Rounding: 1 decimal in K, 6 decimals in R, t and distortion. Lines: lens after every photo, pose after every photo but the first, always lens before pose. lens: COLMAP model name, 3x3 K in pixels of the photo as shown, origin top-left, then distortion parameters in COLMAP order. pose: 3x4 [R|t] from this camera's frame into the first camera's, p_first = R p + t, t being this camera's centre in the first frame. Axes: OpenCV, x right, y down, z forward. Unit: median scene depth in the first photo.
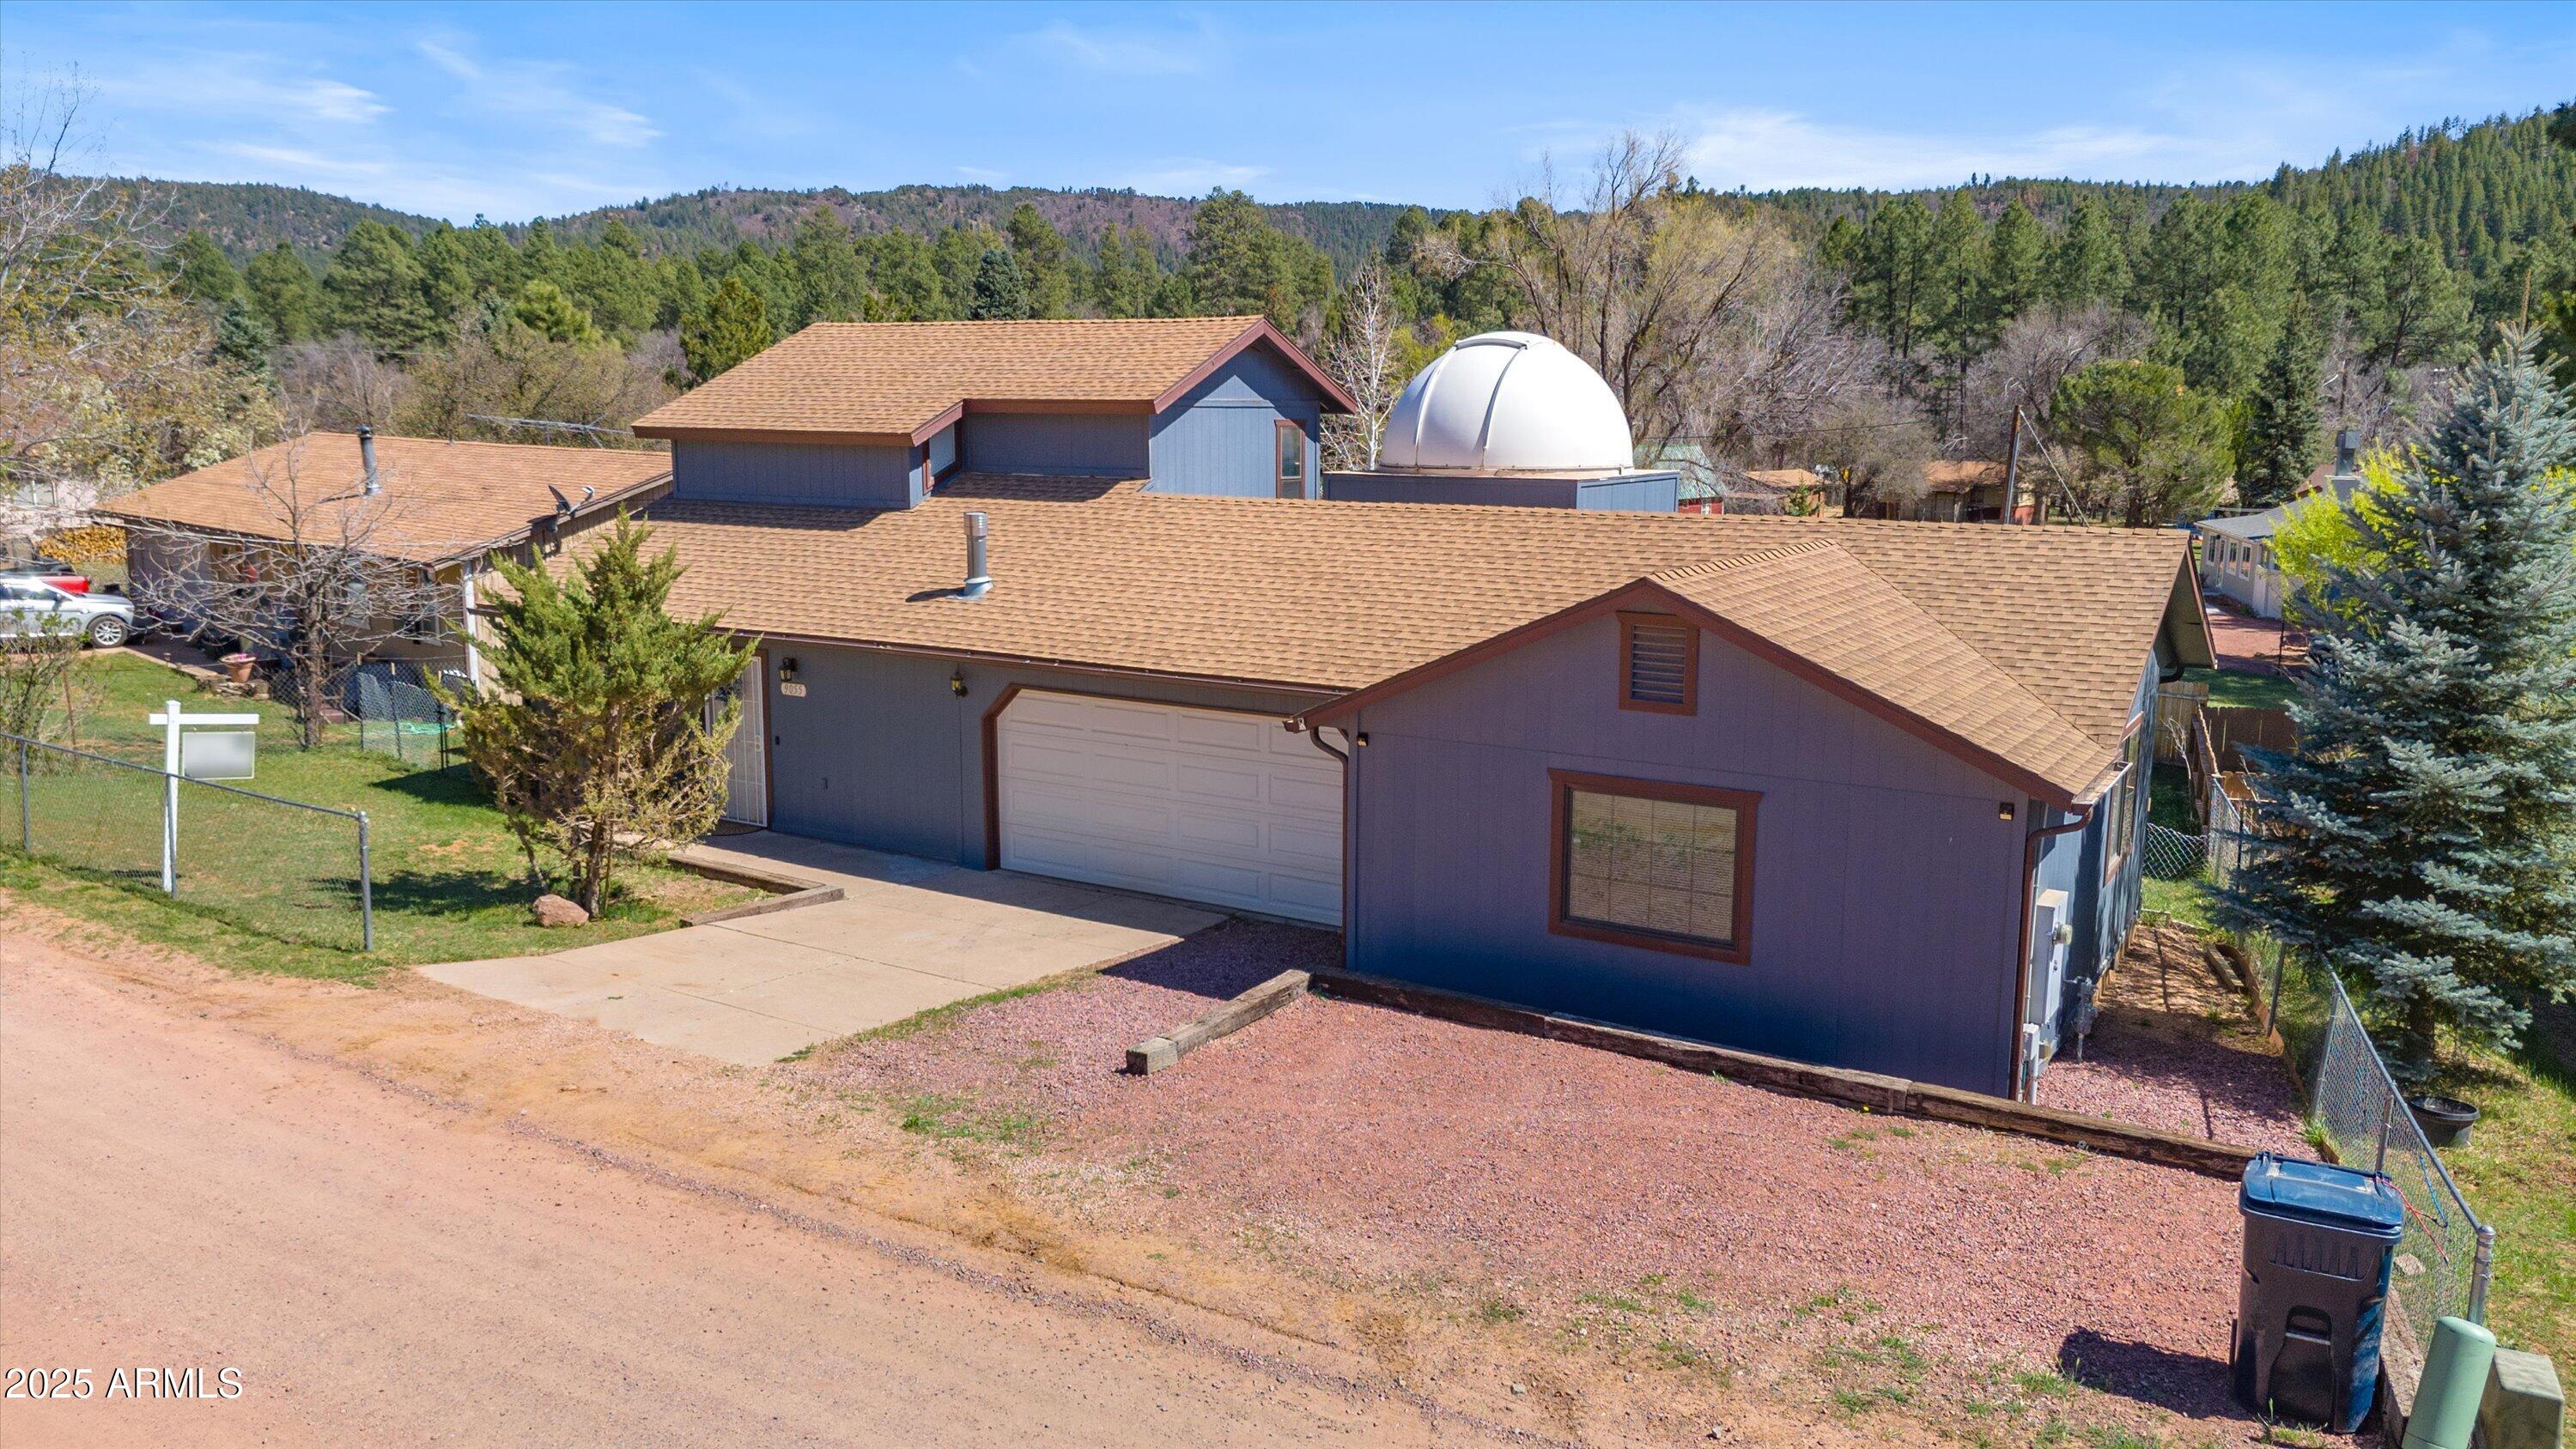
lens RADIAL K [[1898.4, 0, 1288.0], [0, 1898.4, 724.5], [0, 0, 1]] dist [0.074941, -0.078541]
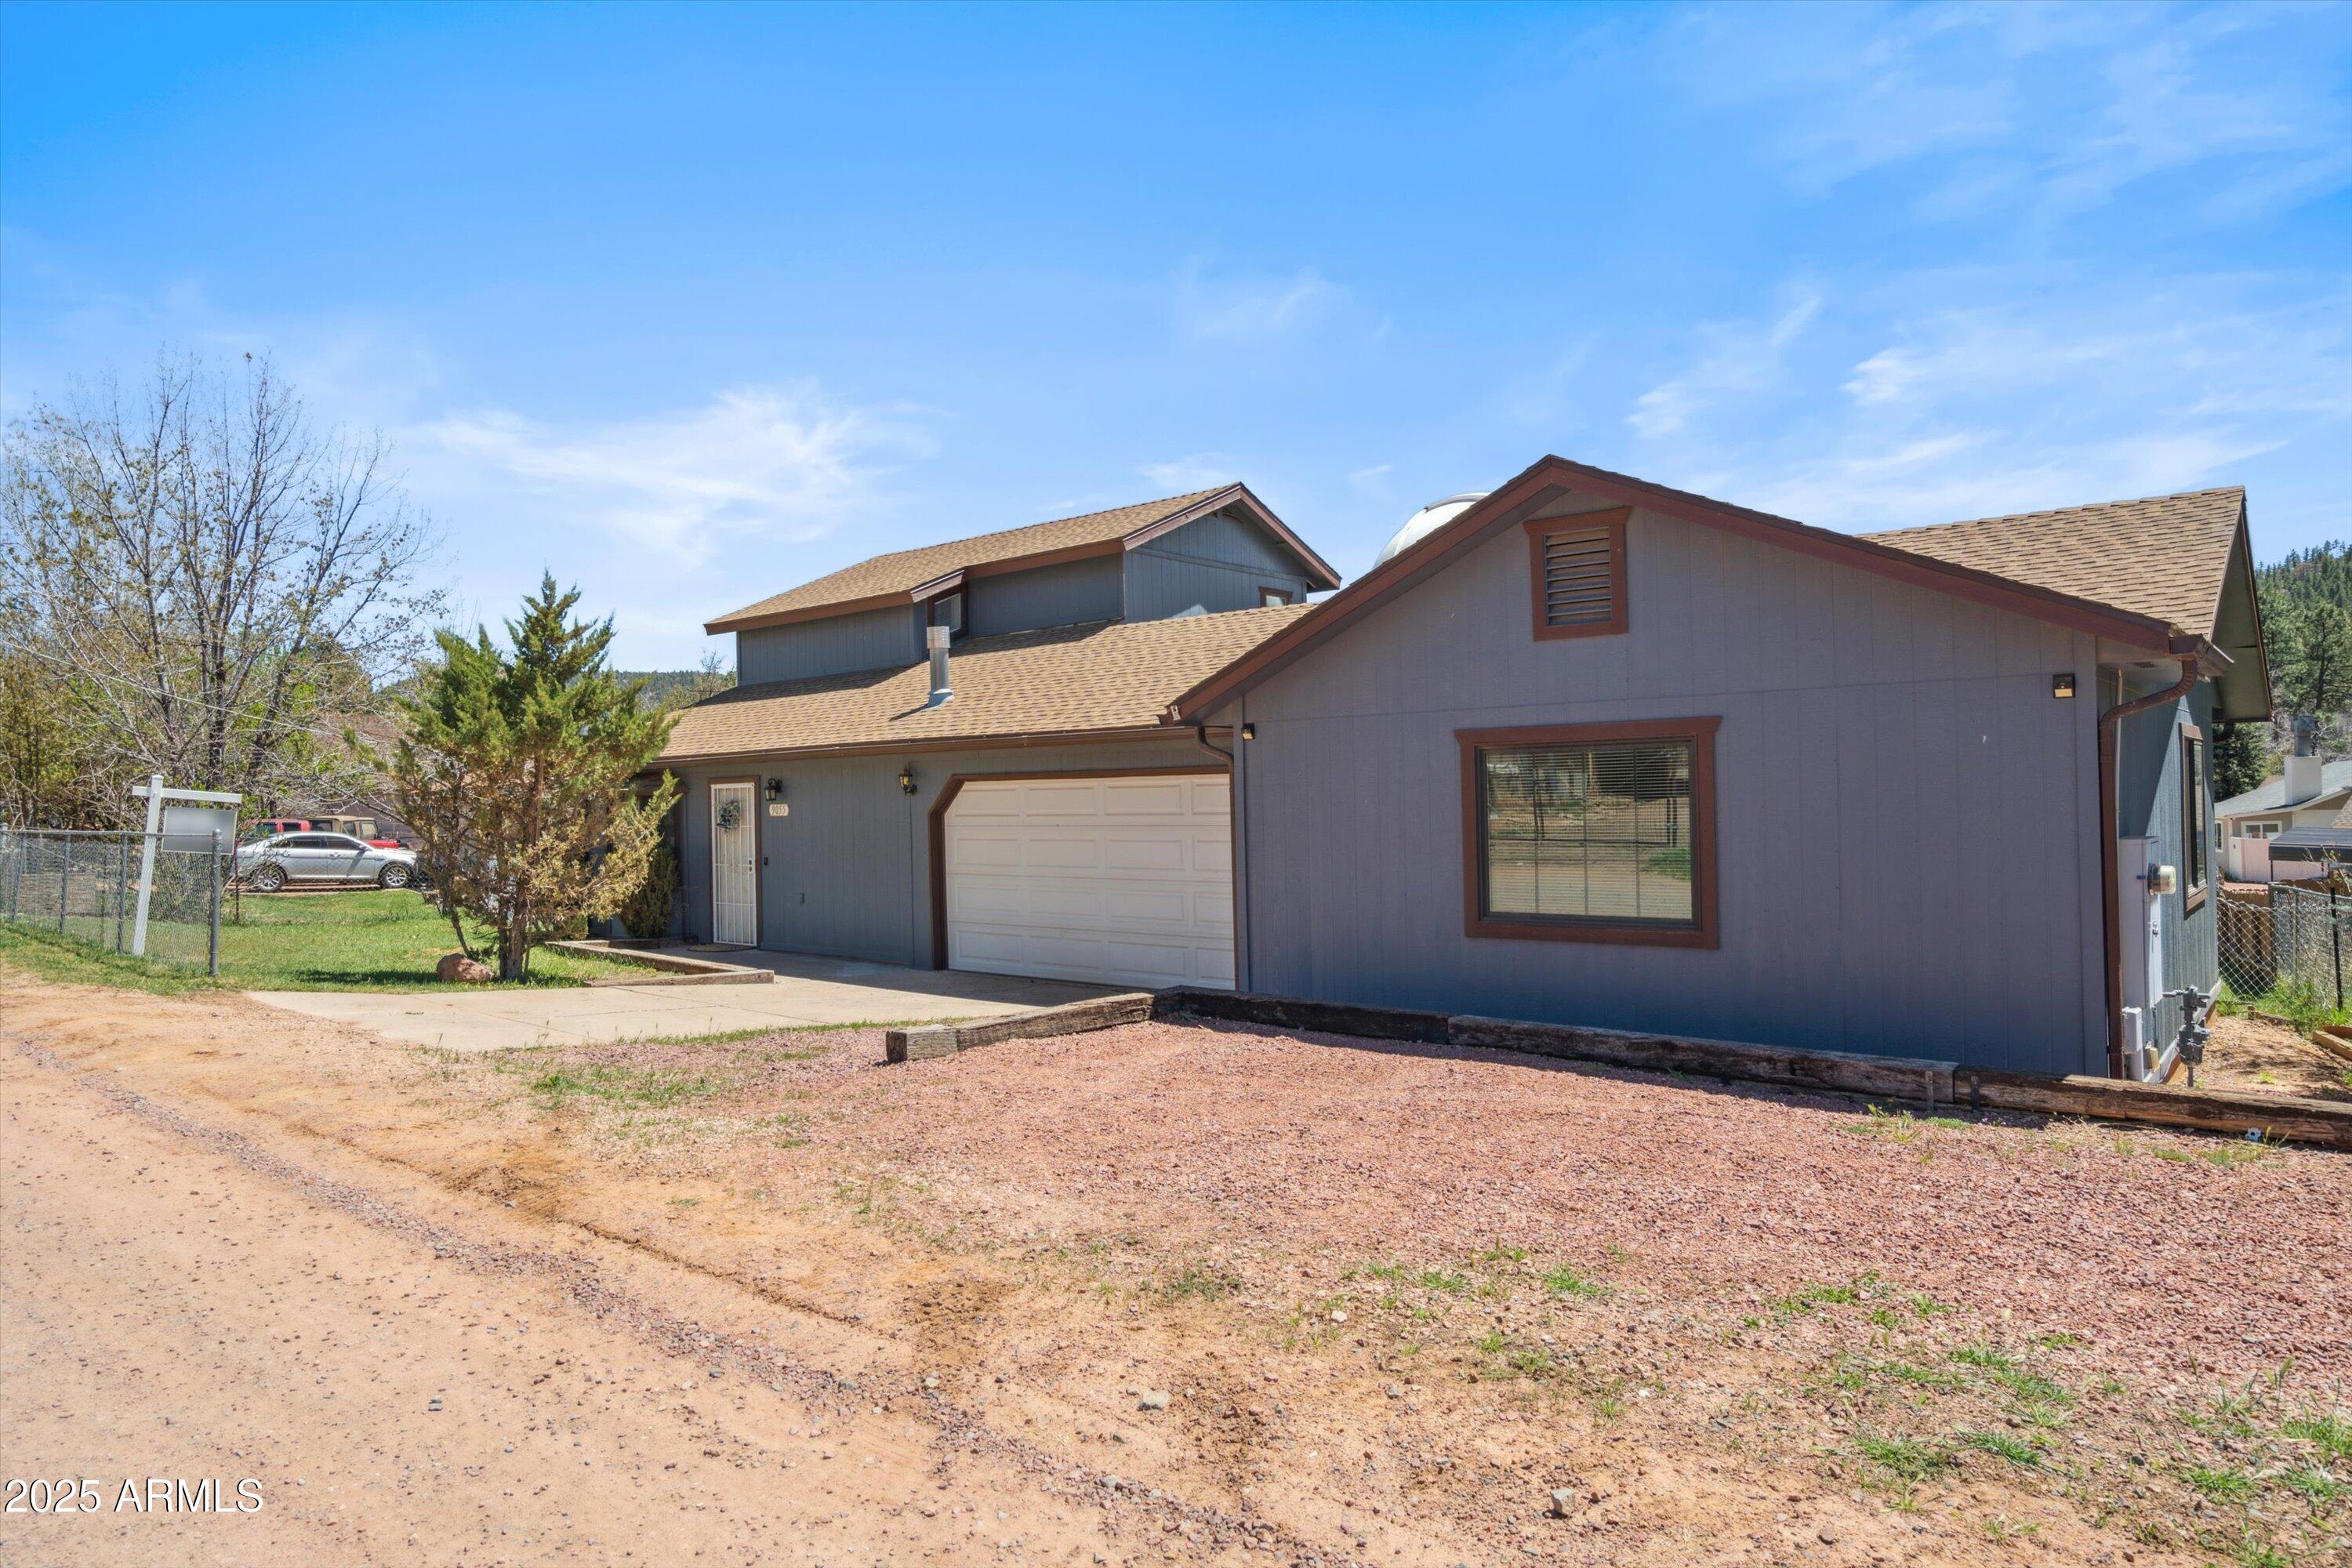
lens RADIAL K [[1438.0, 0, 1172.1], [0, 1438.0, 789.6], [0, 0, 1]] dist [-0.002533, 0.004019]
pose [[0.987979, -0.023830, -0.152742, 0.154159], [-0.003290, 0.984582, -0.174893, 0.219687], [0.154555, 0.173294, 0.972668, 0.530718]]
